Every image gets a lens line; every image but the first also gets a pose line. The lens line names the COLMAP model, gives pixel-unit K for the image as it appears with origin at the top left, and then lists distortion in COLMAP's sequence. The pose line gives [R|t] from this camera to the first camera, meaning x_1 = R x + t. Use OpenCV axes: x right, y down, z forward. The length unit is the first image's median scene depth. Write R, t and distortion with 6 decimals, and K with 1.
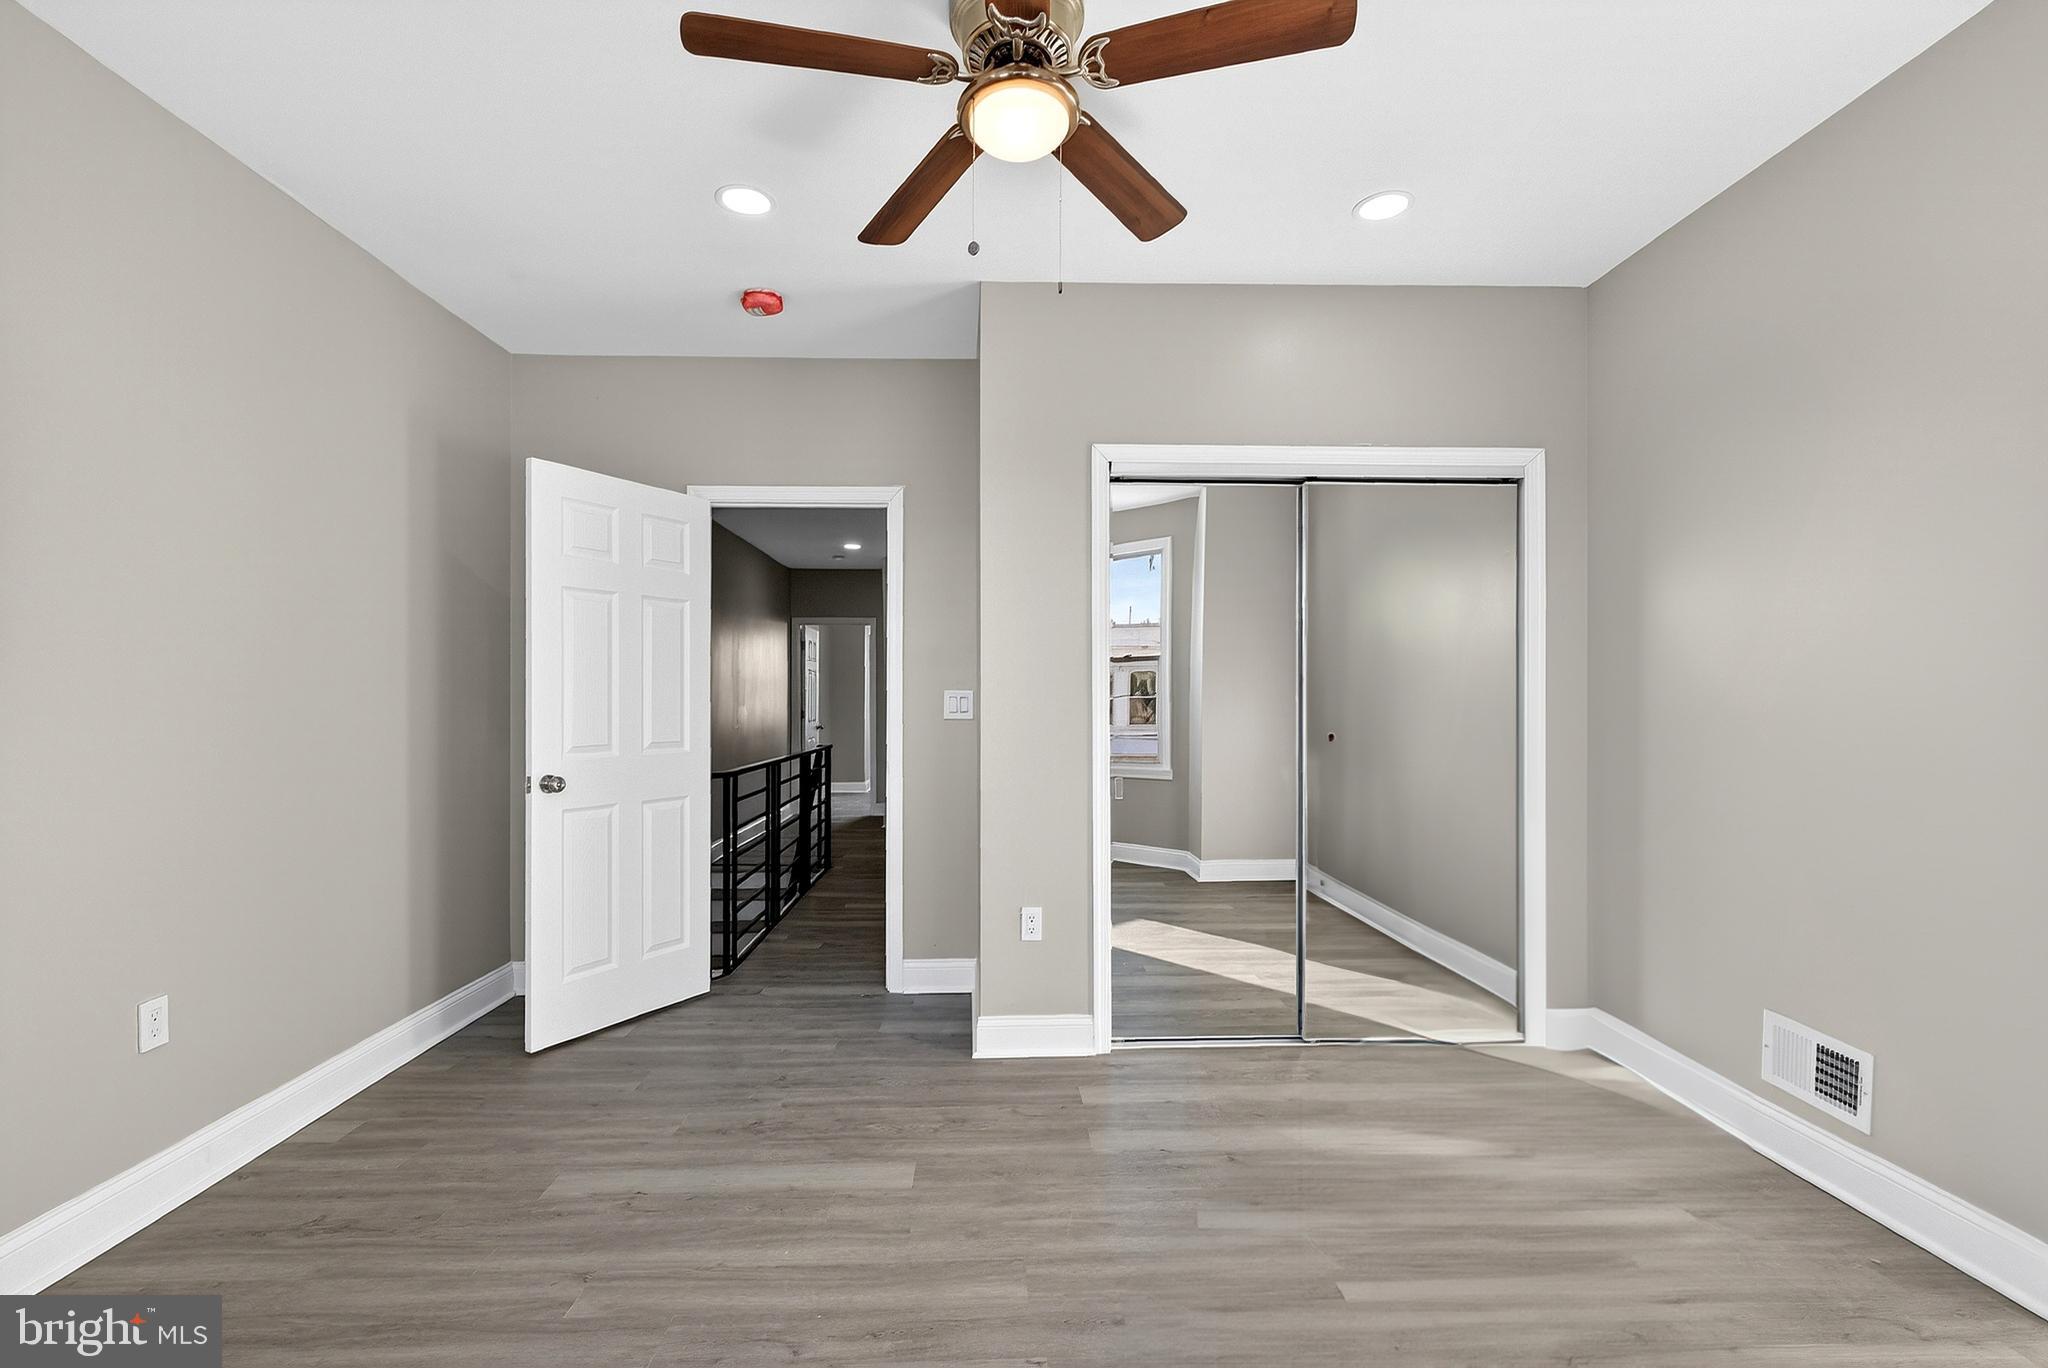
lens RADIAL K [[904.2, 0, 1033.1], [0, 904.2, 688.4], [0, 0, 1]] dist [0.011930, -0.000829]
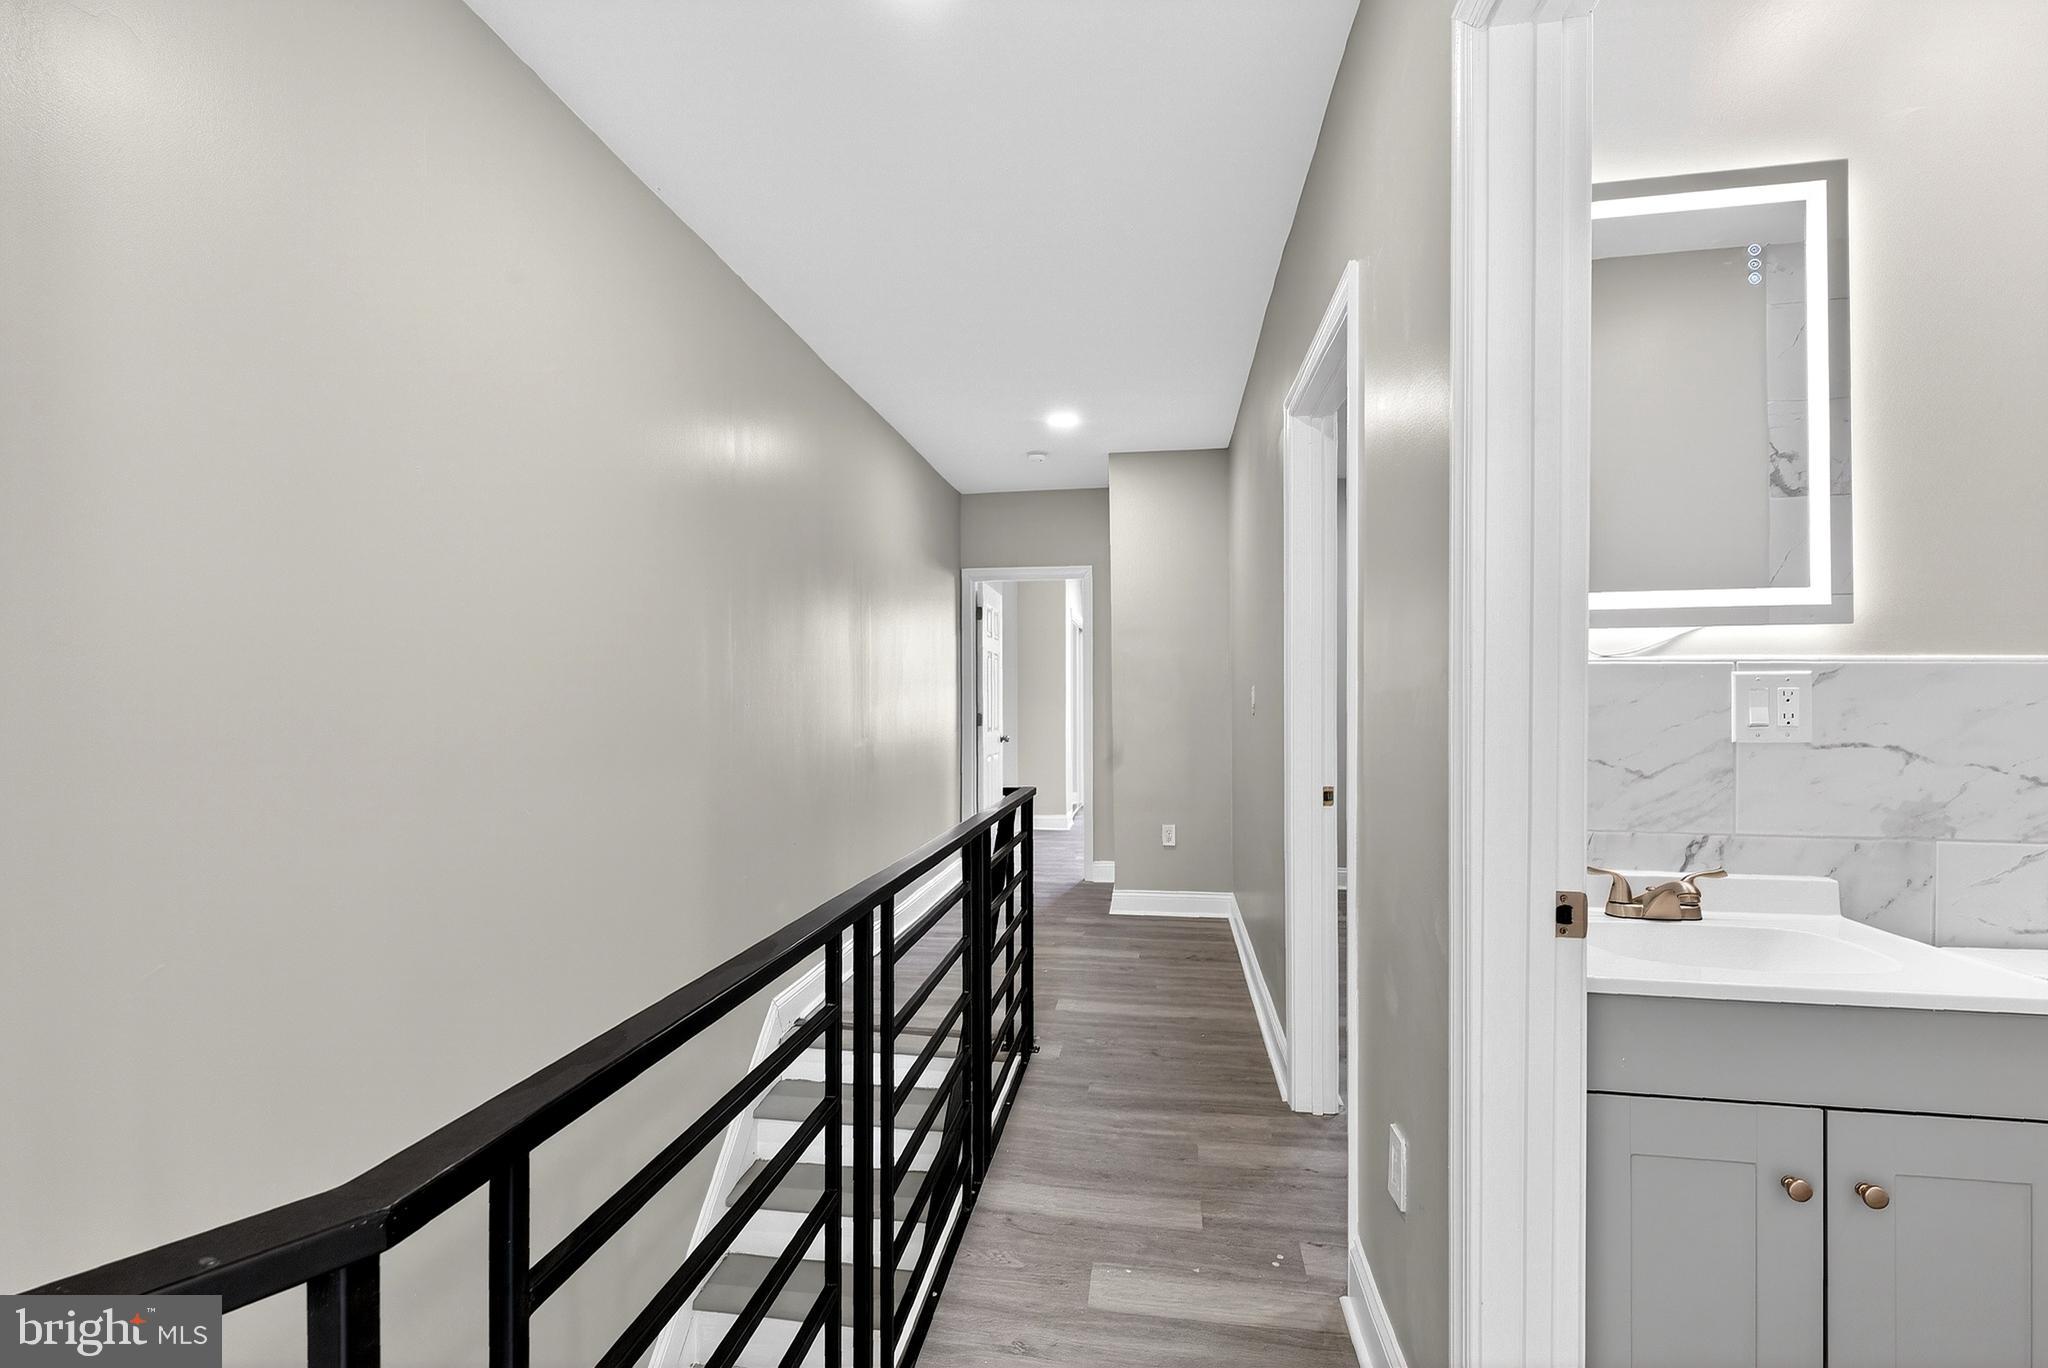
lens RADIAL K [[904.2, 0, 1021.6], [0, 904.2, 694.5], [0, 0, 1]] dist [0.011930, -0.000829]
pose [[0.978164, -0.006178, -0.207744, -0.099000], [0.007600, 0.999953, 0.006046, 0.007361], [0.207697, -0.007493, 0.978164, 0.409323]]
